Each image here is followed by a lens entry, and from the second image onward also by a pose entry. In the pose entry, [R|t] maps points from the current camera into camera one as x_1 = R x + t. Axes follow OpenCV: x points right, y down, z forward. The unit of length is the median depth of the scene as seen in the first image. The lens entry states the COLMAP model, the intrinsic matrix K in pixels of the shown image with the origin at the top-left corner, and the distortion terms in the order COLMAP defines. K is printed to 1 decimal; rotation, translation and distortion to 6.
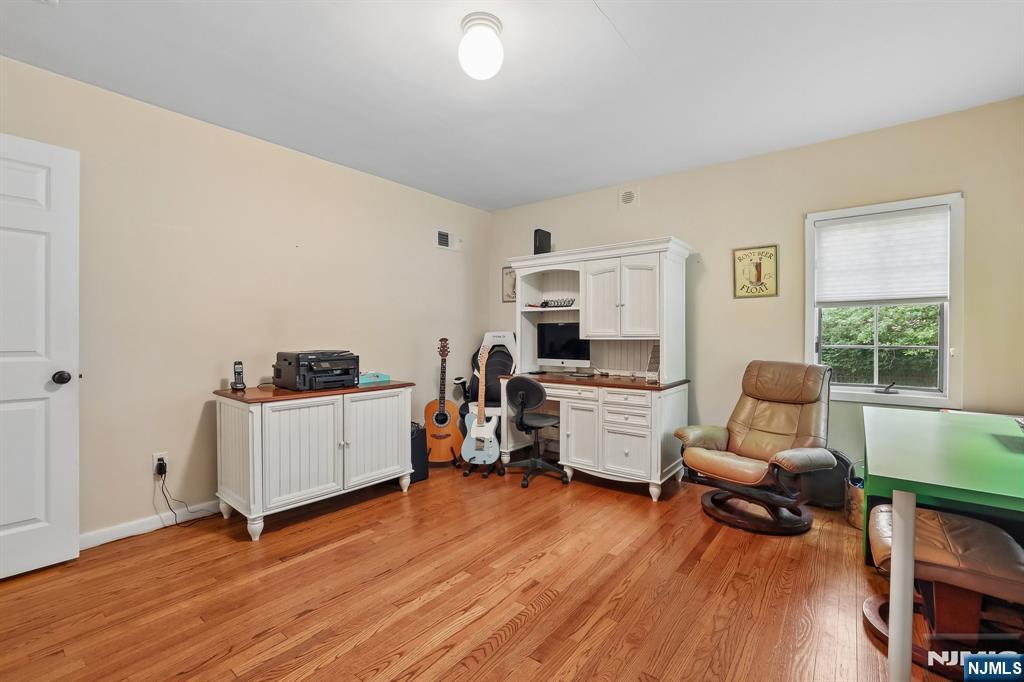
lens RADIAL K [[441.1, 0, 504.4], [0, 441.1, 339.1], [0, 0, 1]] dist [-0.022204, 0.000639]
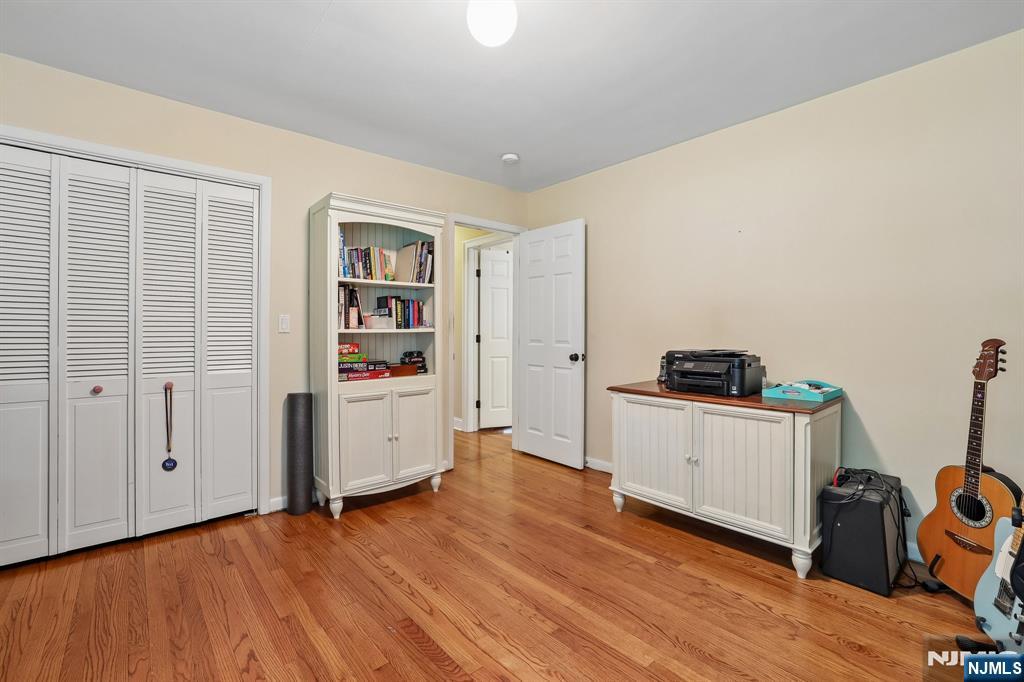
lens RADIAL K [[441.1, 0, 505.3], [0, 441.1, 330.6], [0, 0, 1]] dist [-0.022204, 0.000639]
pose [[-0.166166, 0.000636, -0.986098, 0.543186], [-0.006454, 0.999978, 0.001733, -0.012408], [0.986077, 0.006652, -0.166159, 0.785676]]
